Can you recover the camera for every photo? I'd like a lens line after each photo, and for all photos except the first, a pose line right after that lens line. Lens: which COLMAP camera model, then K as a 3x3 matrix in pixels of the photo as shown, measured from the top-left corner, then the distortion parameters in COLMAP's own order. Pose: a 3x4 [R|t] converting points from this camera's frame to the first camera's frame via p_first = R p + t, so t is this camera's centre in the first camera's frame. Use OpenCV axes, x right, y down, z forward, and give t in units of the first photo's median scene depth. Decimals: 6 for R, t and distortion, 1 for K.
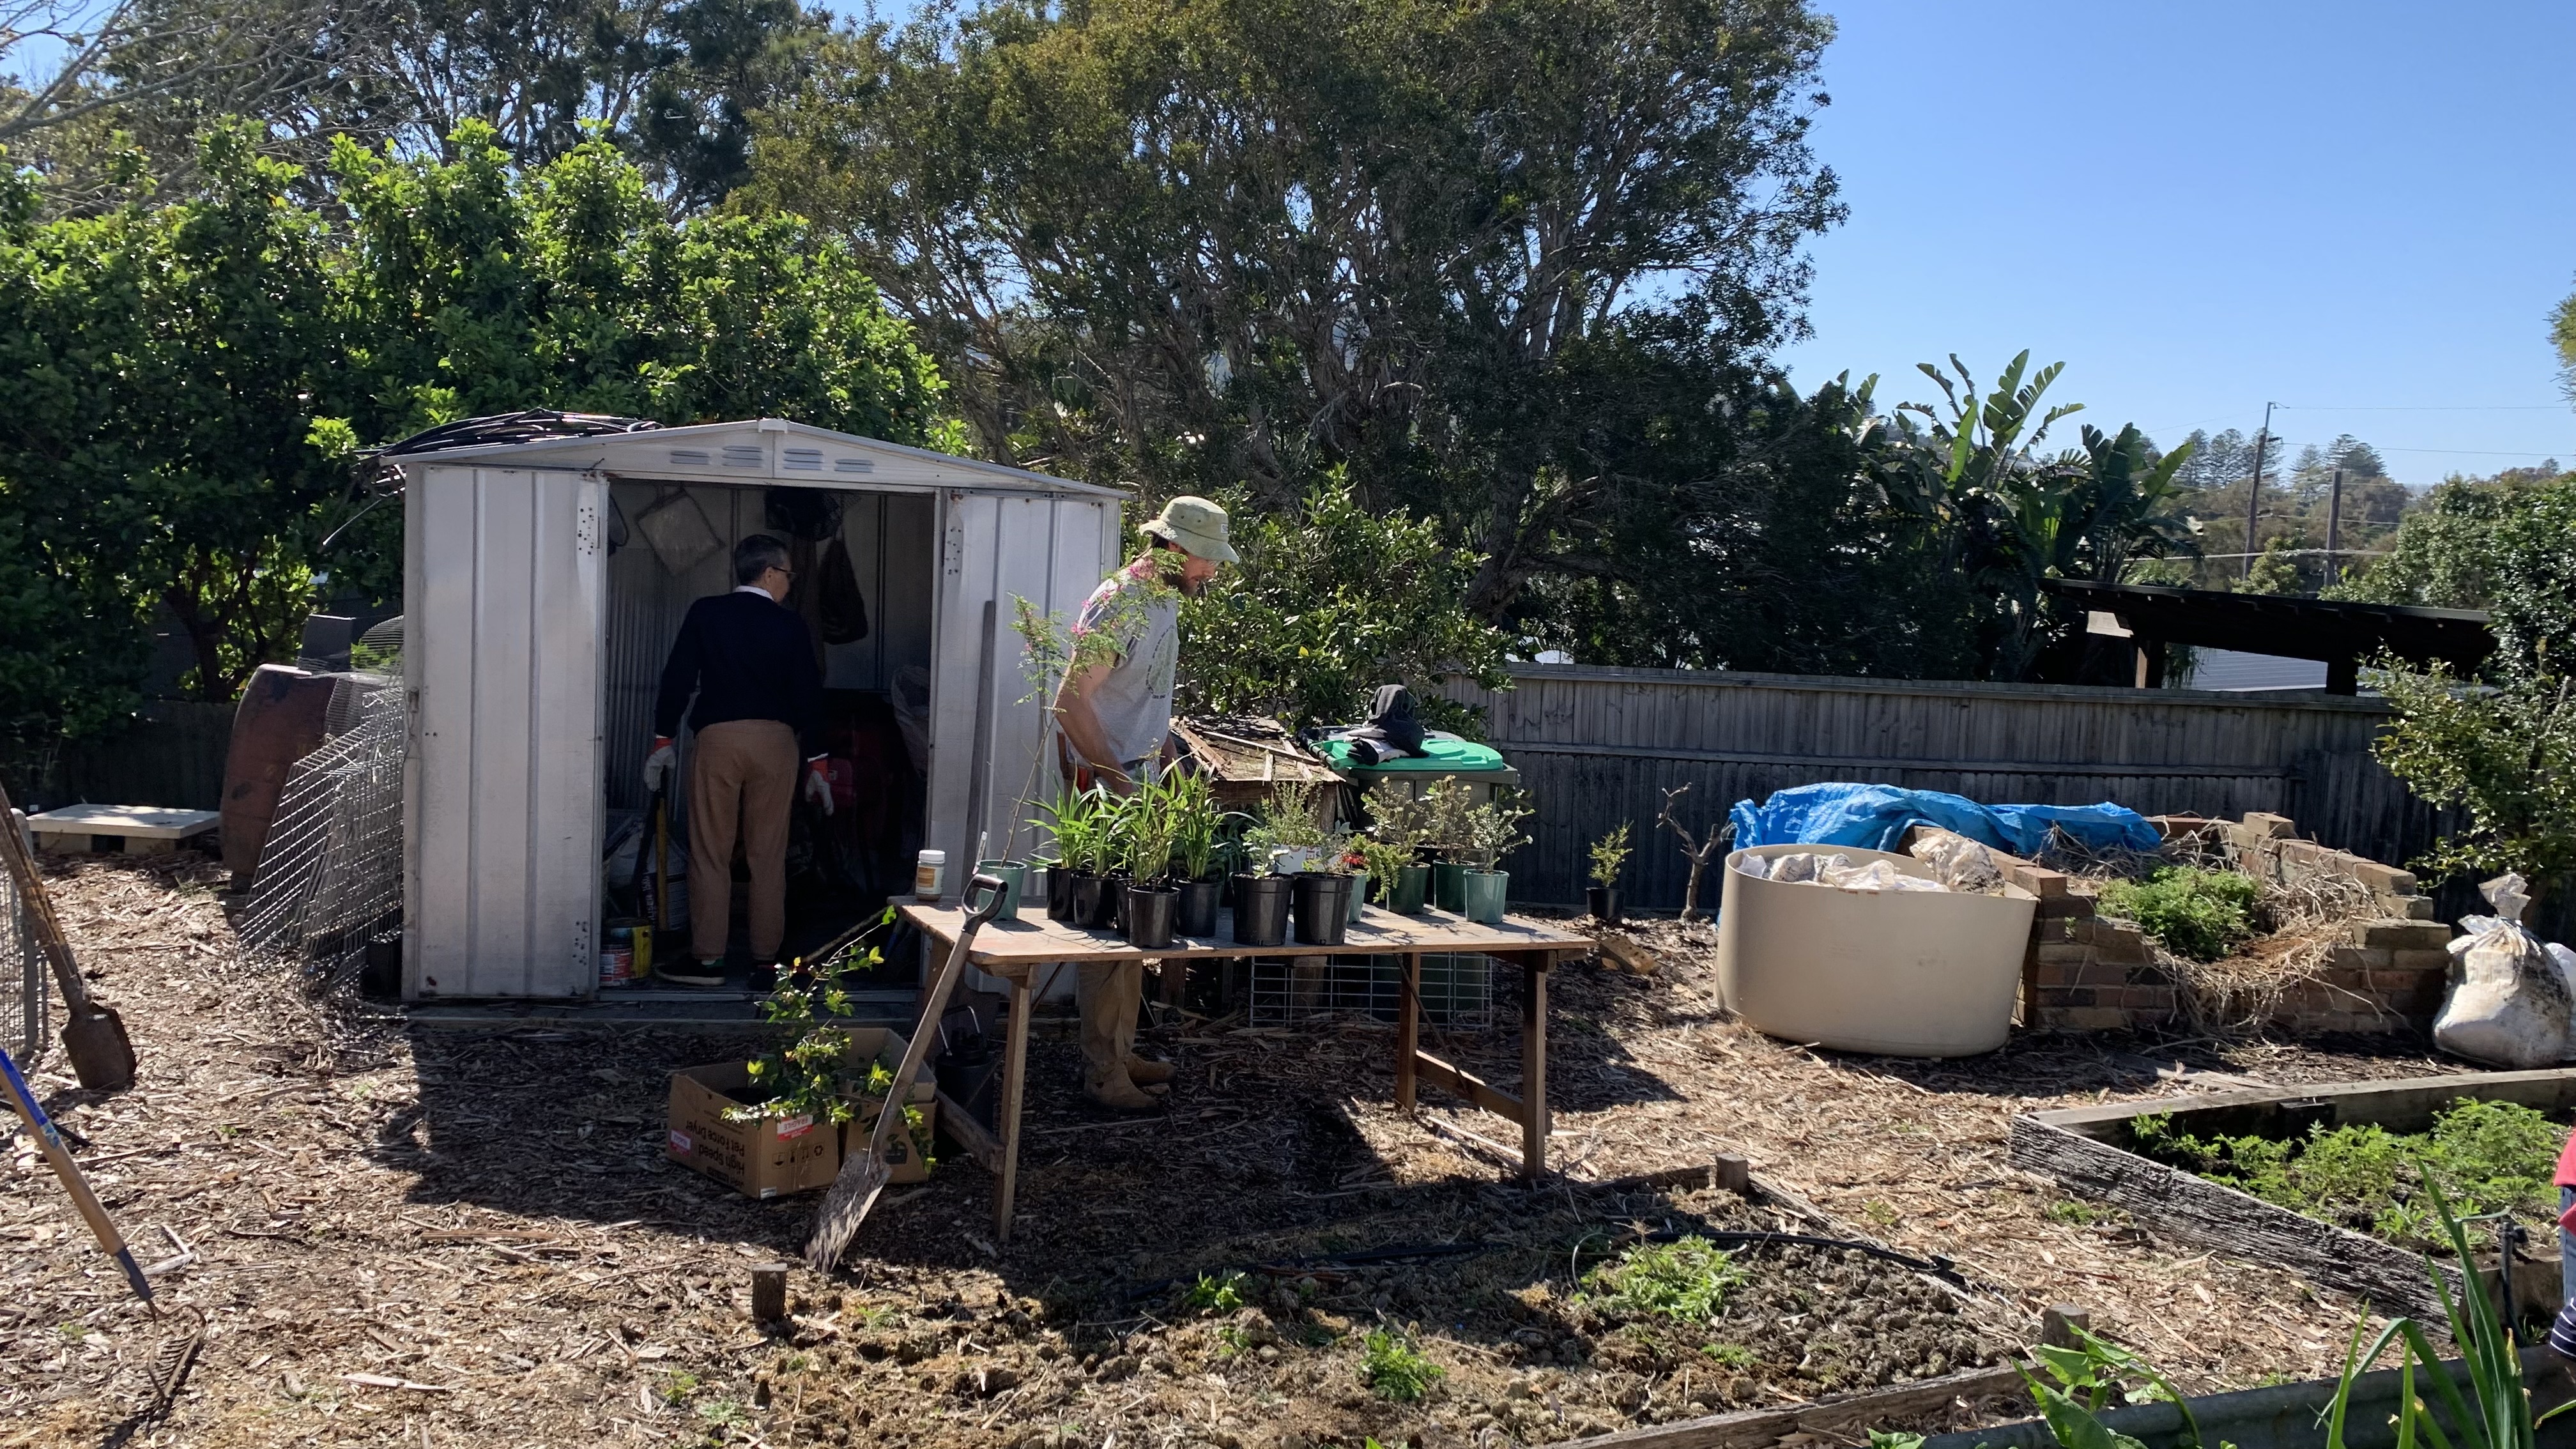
lens RADIAL K [[1948.8, 0, 1259.3], [0, 1948.8, 683.6], [0, 0, 1]] dist [0.054257, -0.067289]
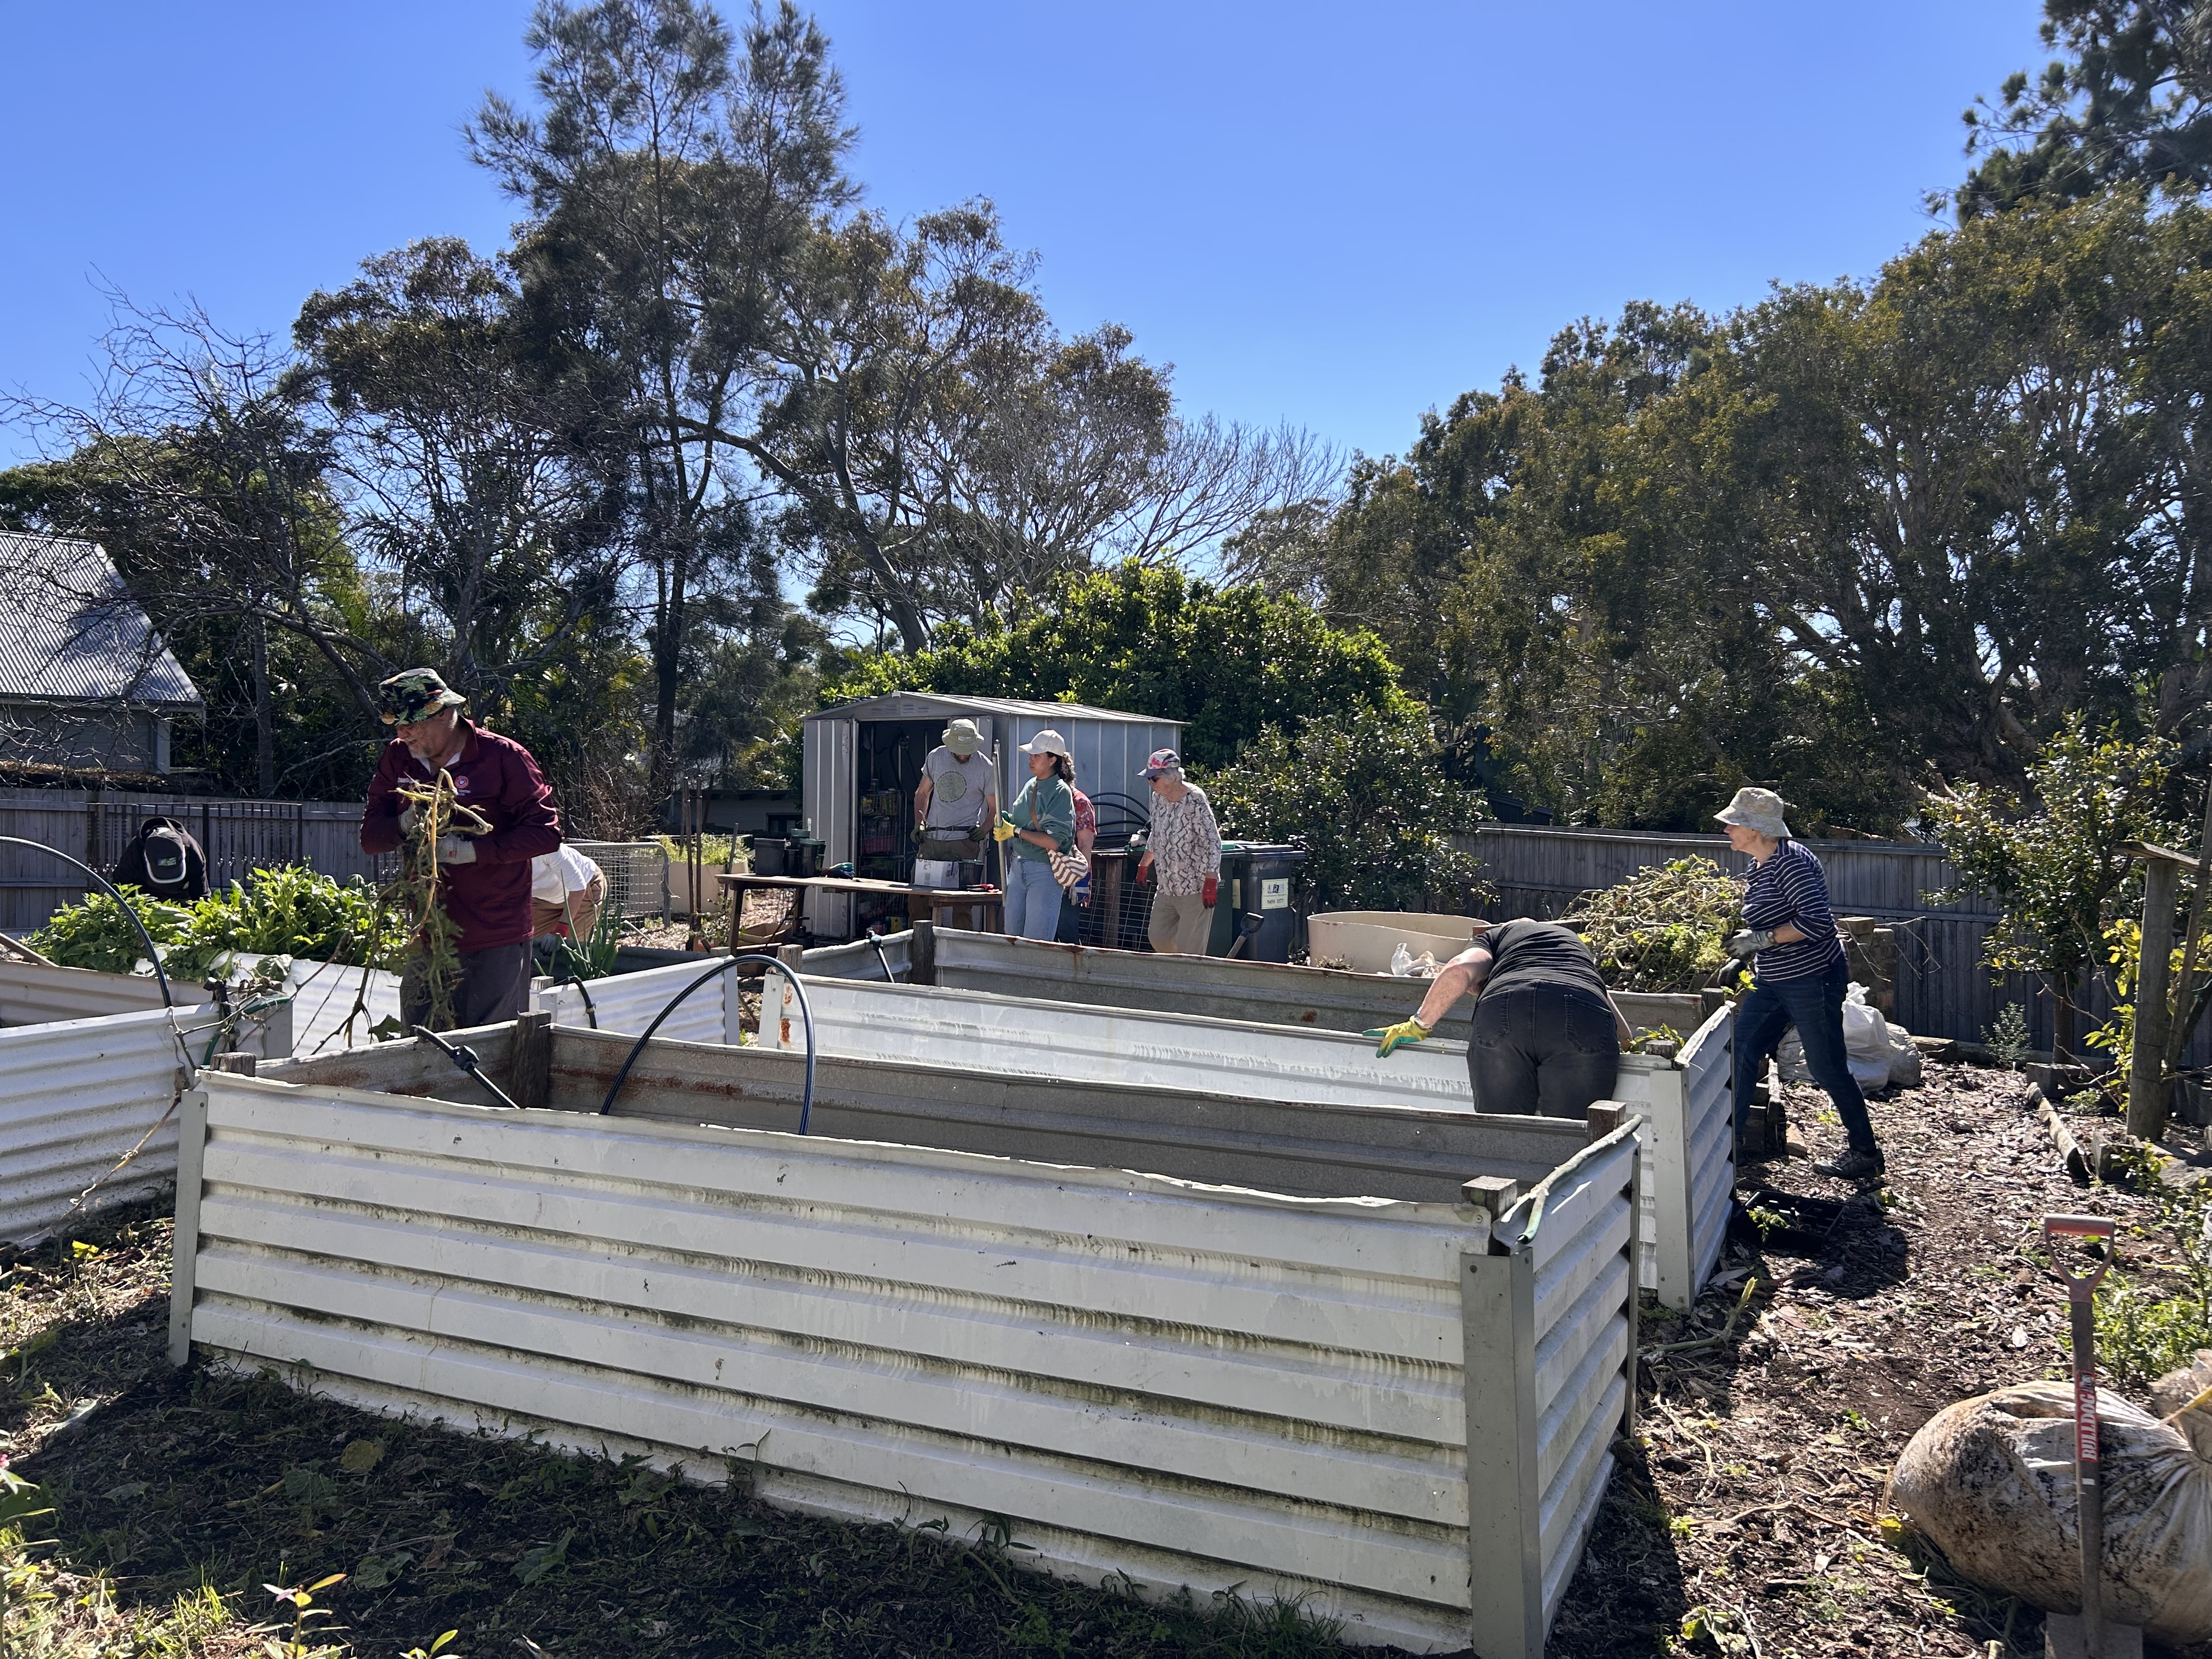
lens RADIAL K [[1655.1, 0, 1106.4], [0, 1655.1, 824.6], [0, 0, 1]] dist [0.049774, -0.055262]
pose [[0.633820, -0.019803, -0.773227, 0.950264], [-0.046329, 0.996905, -0.063507, 0.090695], [0.772092, 0.076075, 0.630941, -0.023449]]
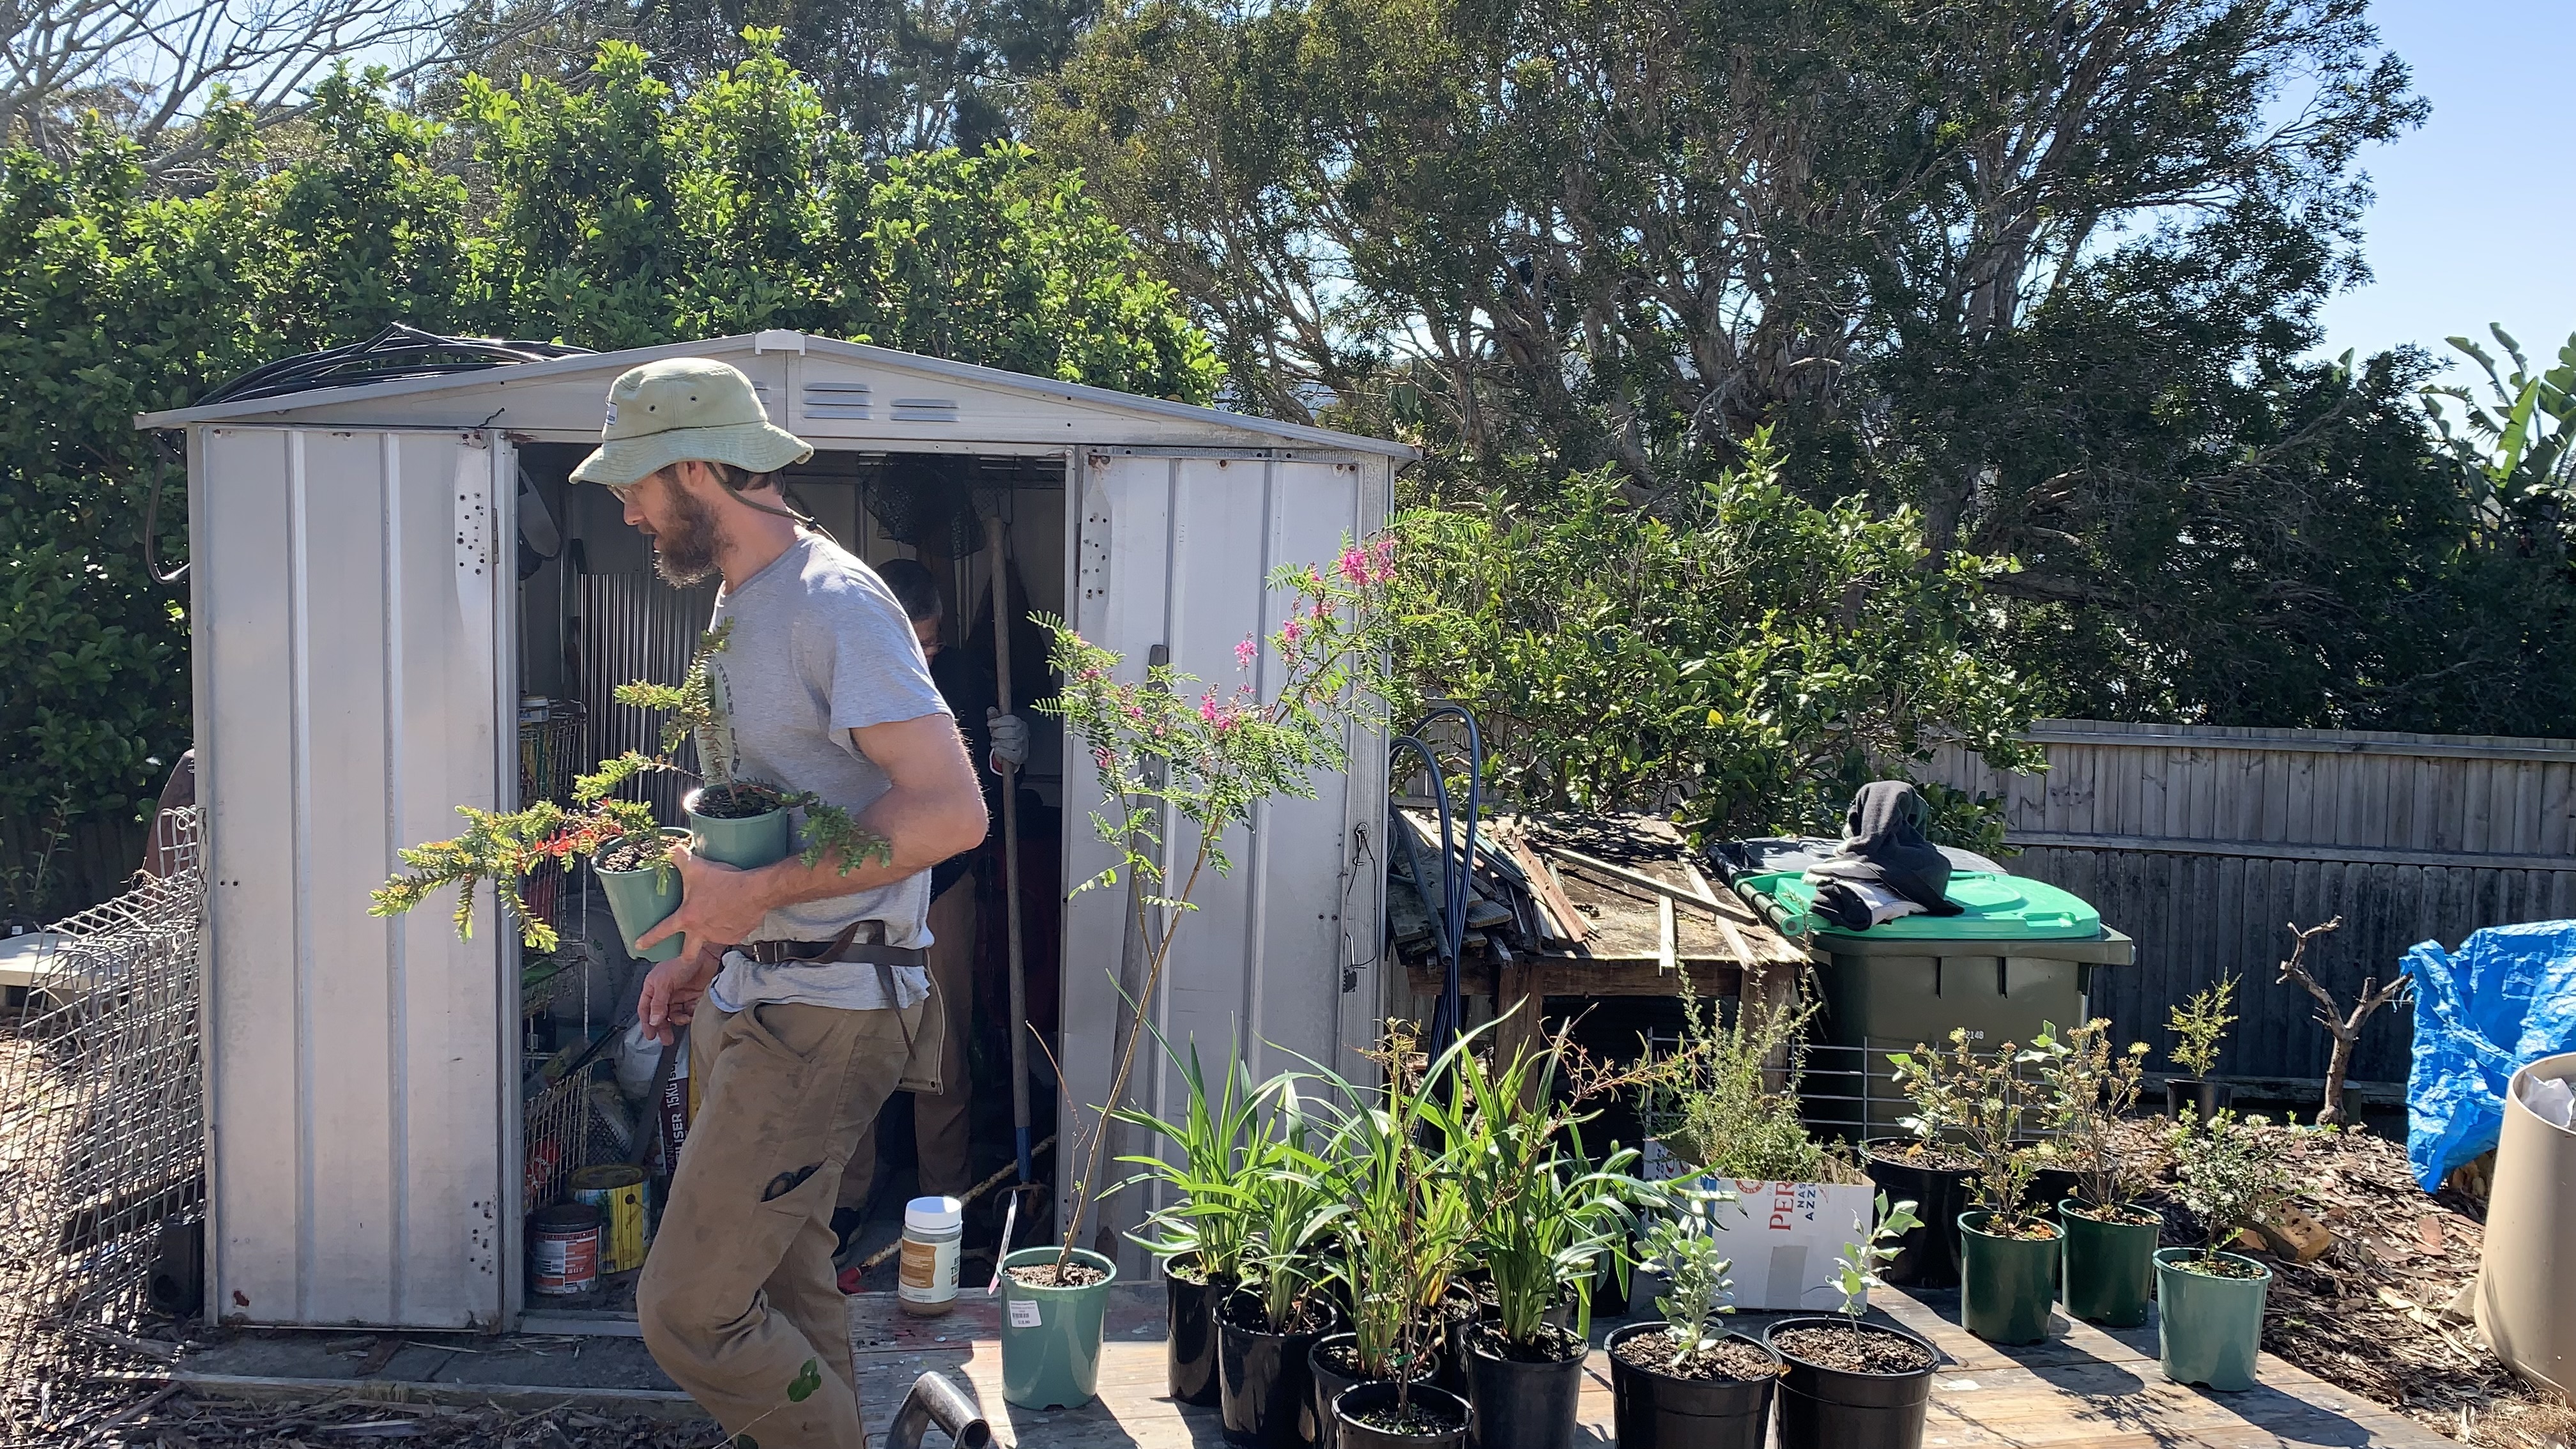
lens RADIAL K [[1948.8, 0, 1274.9], [0, 1948.8, 714.1], [0, 0, 1]] dist [0.054257, -0.067289]
pose [[0.984392, -0.007179, -0.175843, -0.005353], [0.006302, 0.999965, -0.005544, -0.012942], [0.175876, 0.004349, 0.984403, 0.309792]]
